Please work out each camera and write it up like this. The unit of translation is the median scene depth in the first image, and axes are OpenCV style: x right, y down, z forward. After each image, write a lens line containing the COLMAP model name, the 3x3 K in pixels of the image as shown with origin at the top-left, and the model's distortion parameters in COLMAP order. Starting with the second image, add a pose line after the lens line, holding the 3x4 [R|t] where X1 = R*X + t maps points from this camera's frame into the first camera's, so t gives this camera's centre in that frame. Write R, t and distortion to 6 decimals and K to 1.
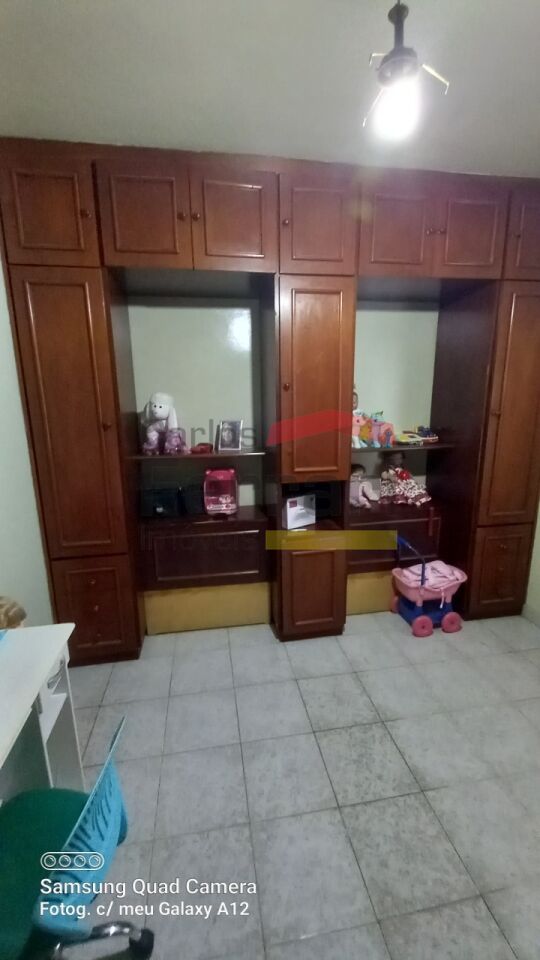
lens RADIAL K [[386.5, 0, 263.0], [0, 386.5, 479.3], [0, 0, 1]] dist [0.013712, -0.009733]
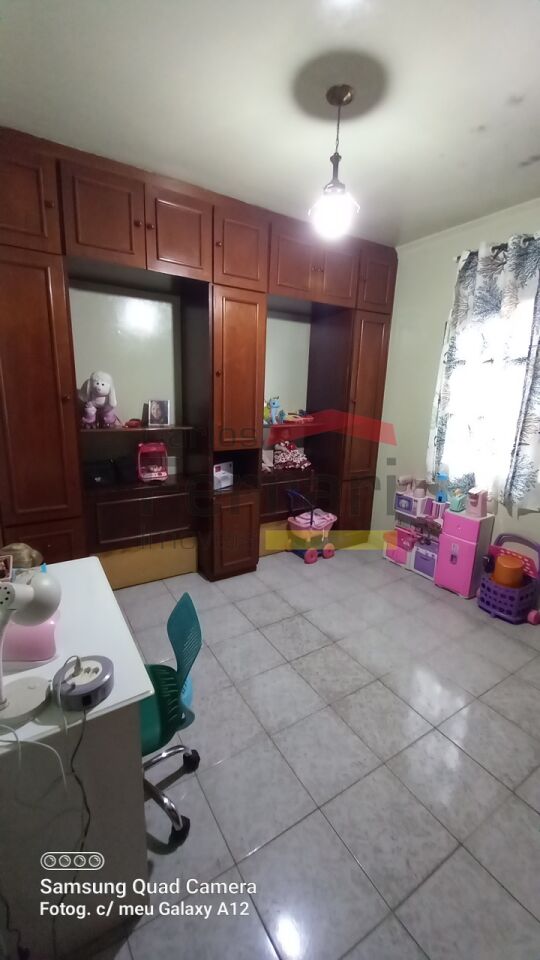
lens RADIAL K [[386.5, 0, 263.2], [0, 386.5, 474.5], [0, 0, 1]] dist [0.013712, -0.009733]
pose [[0.922058, -0.039429, 0.385038, -0.285528], [0.034326, 0.999208, 0.020122, 0.066427], [-0.385527, -0.005337, 0.922681, -0.210032]]
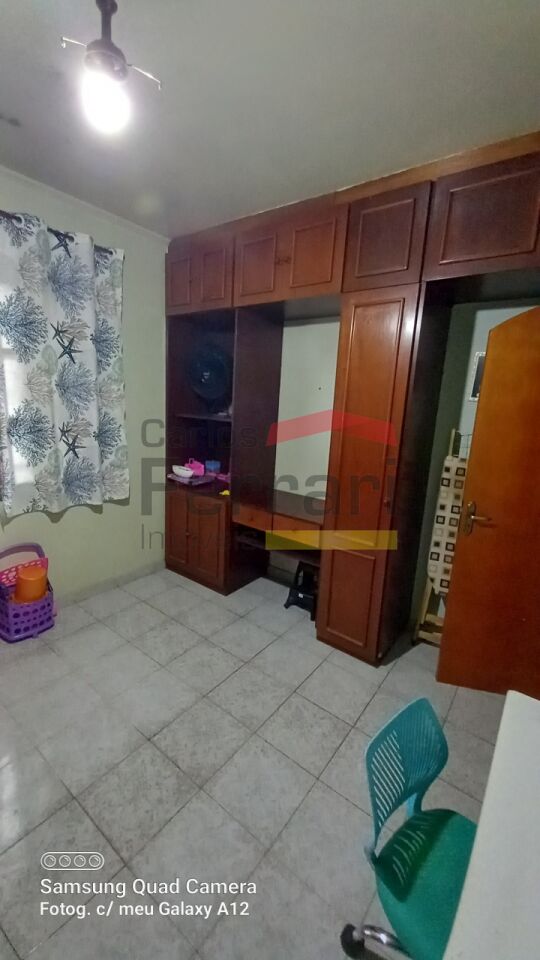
lens RADIAL K [[386.5, 0, 274.3], [0, 386.5, 477.9], [0, 0, 1]] dist [0.013712, -0.009733]
pose [[-0.697010, -0.165669, 0.697661, -0.332939], [0.113277, 0.935288, 0.335268, -0.149067], [-0.708057, 0.312714, -0.633139, 0.692721]]
